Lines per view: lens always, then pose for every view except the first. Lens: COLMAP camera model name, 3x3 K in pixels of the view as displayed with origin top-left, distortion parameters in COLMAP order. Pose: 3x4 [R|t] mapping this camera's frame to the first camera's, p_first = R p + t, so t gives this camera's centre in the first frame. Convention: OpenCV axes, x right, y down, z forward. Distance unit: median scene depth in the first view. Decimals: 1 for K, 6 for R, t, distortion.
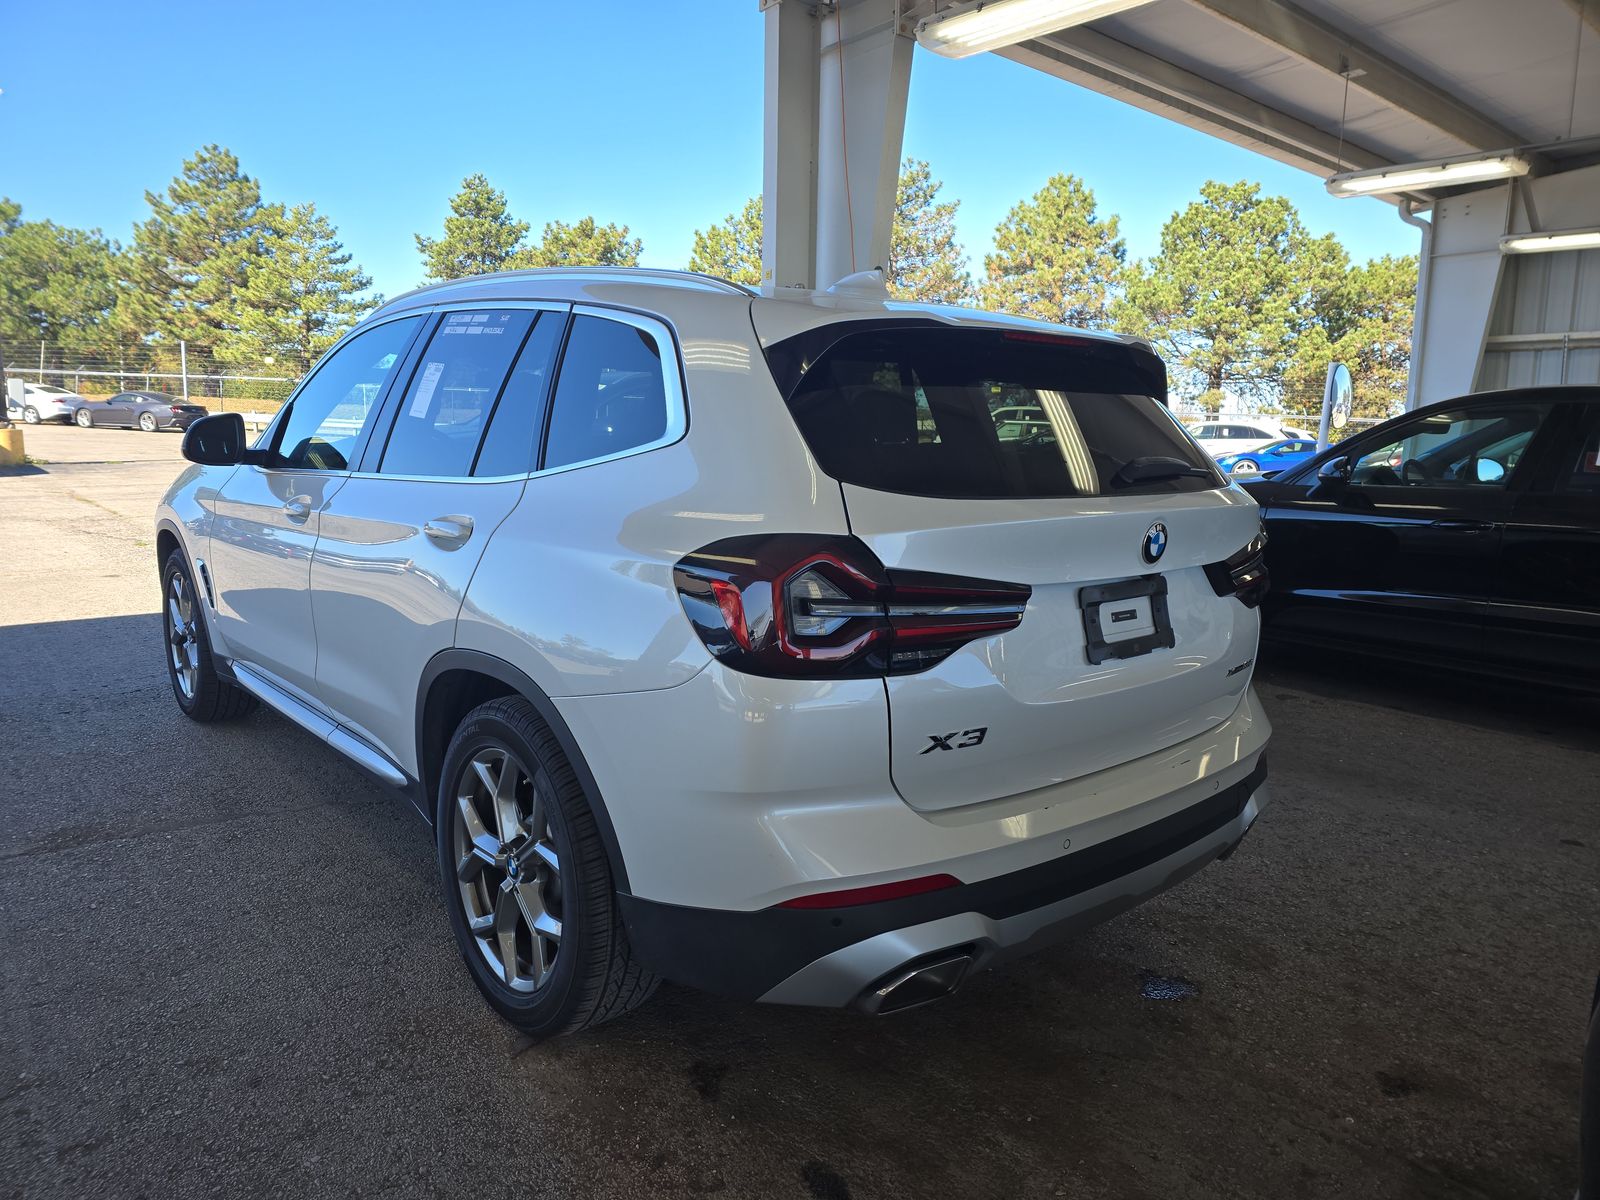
lens RADIAL K [[1082.2, 0, 783.9], [0, 1082.2, 592.7], [0, 0, 1]] dist [0.070001, -0.074318]
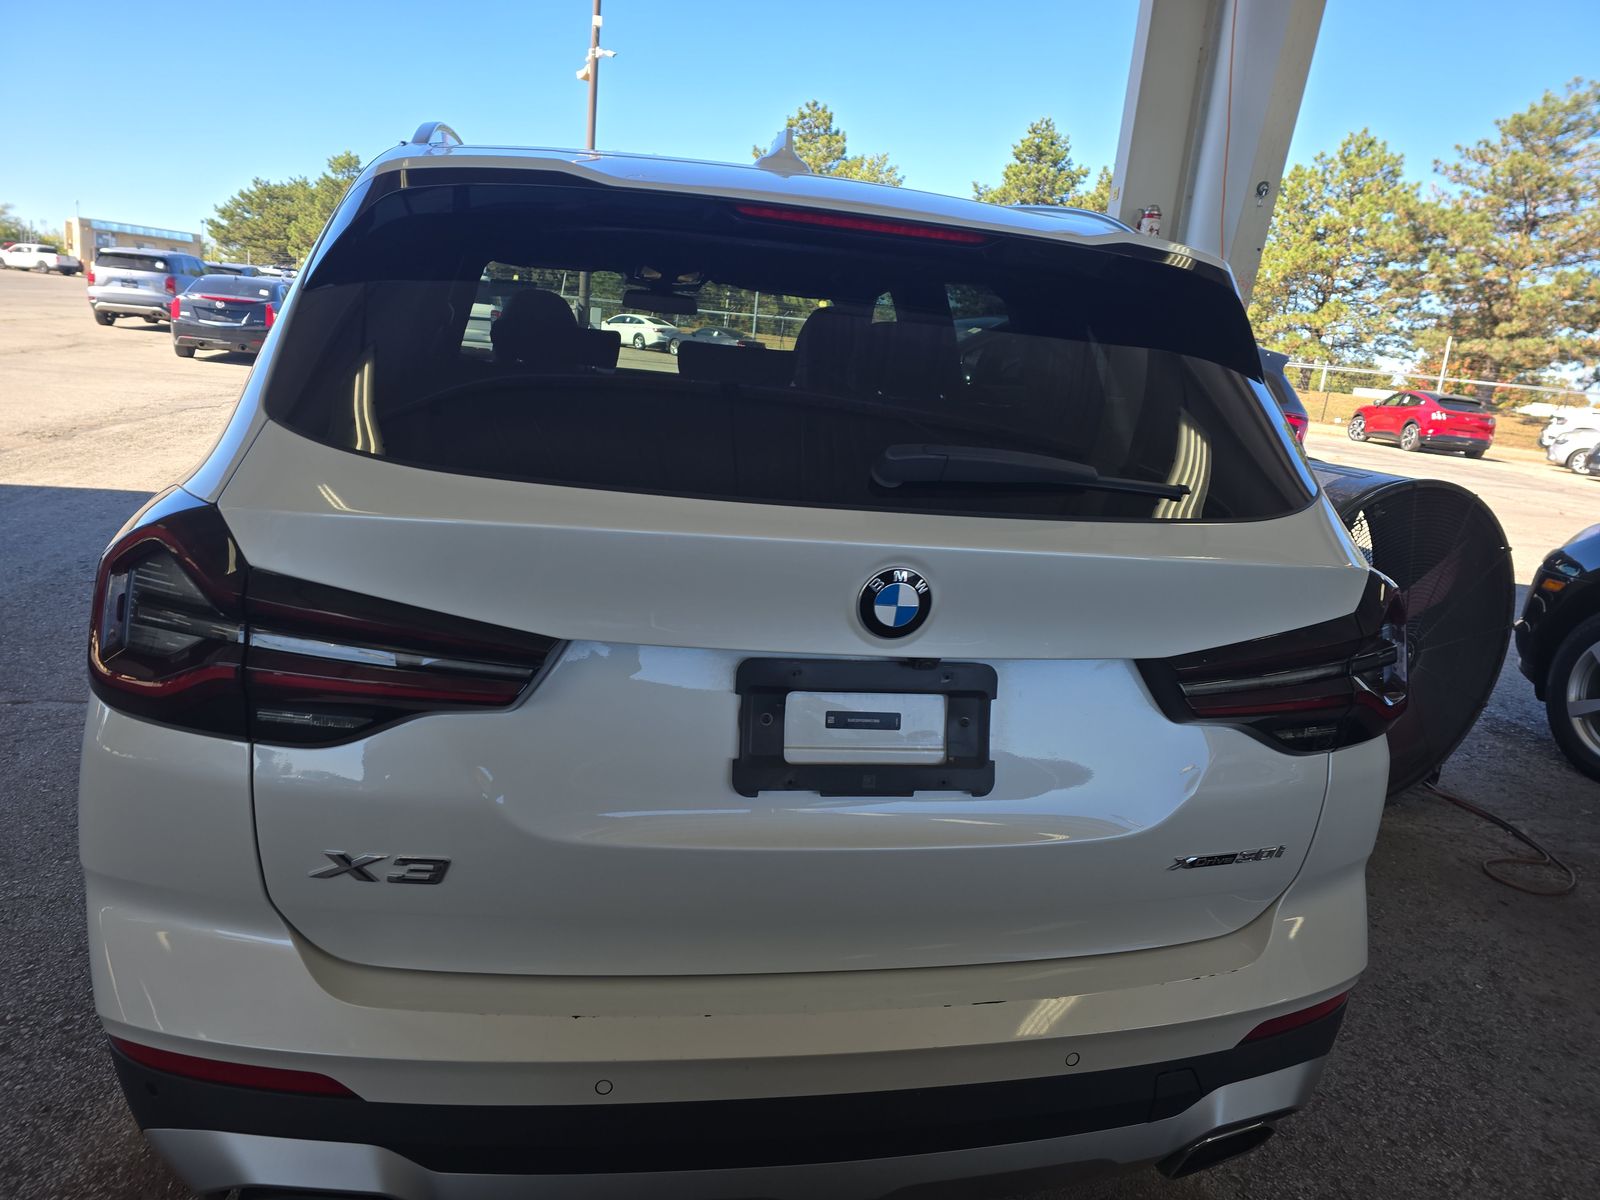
lens RADIAL K [[1082.2, 0, 783.9], [0, 1082.2, 592.7], [0, 0, 1]] dist [0.070001, -0.074318]
pose [[0.877181, 0.162523, -0.451818, 0.537412], [-0.144224, 0.986705, 0.074922, -0.083394], [0.457987, -0.000557, 0.888958, 0.498592]]
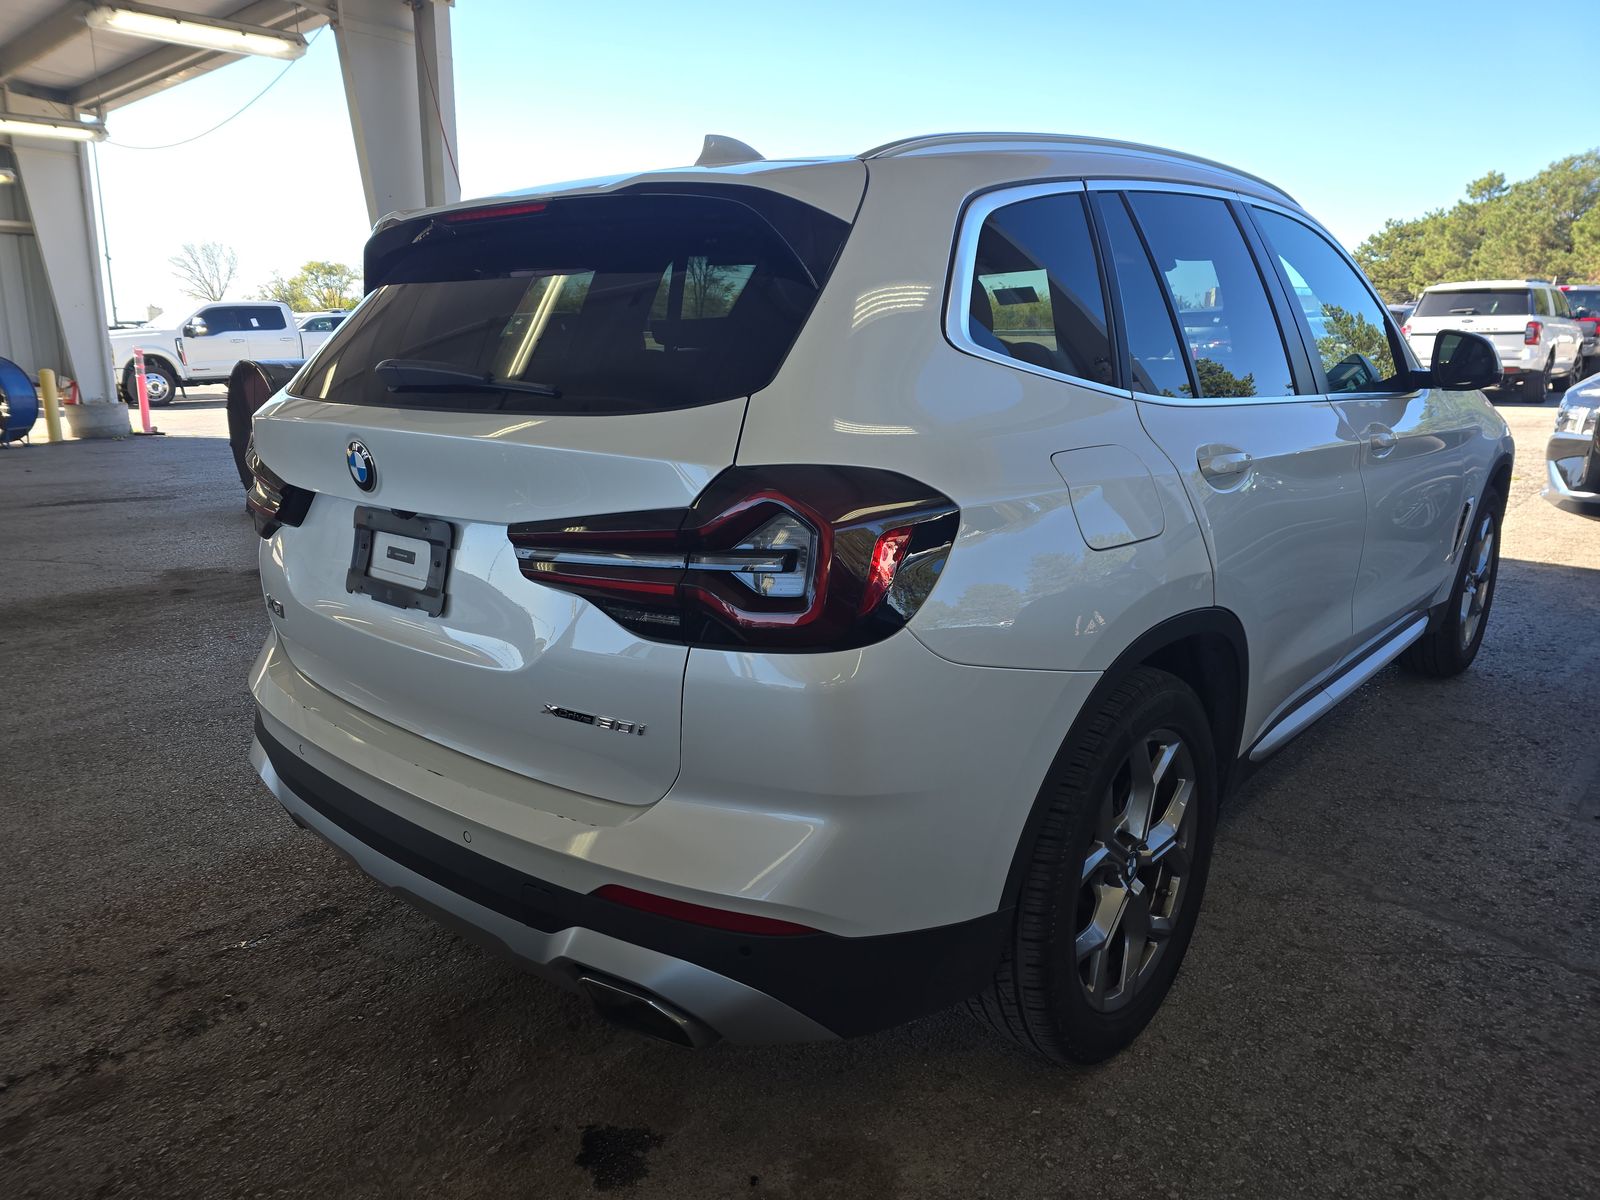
lens RADIAL K [[1082.2, 0, 783.9], [0, 1082.2, 592.7], [0, 0, 1]] dist [0.070001, -0.074318]
pose [[0.128884, 0.196736, -0.971948, 1.188889], [-0.140140, 0.973900, 0.178548, -0.142383], [0.981708, 0.113197, 0.153090, 1.199641]]
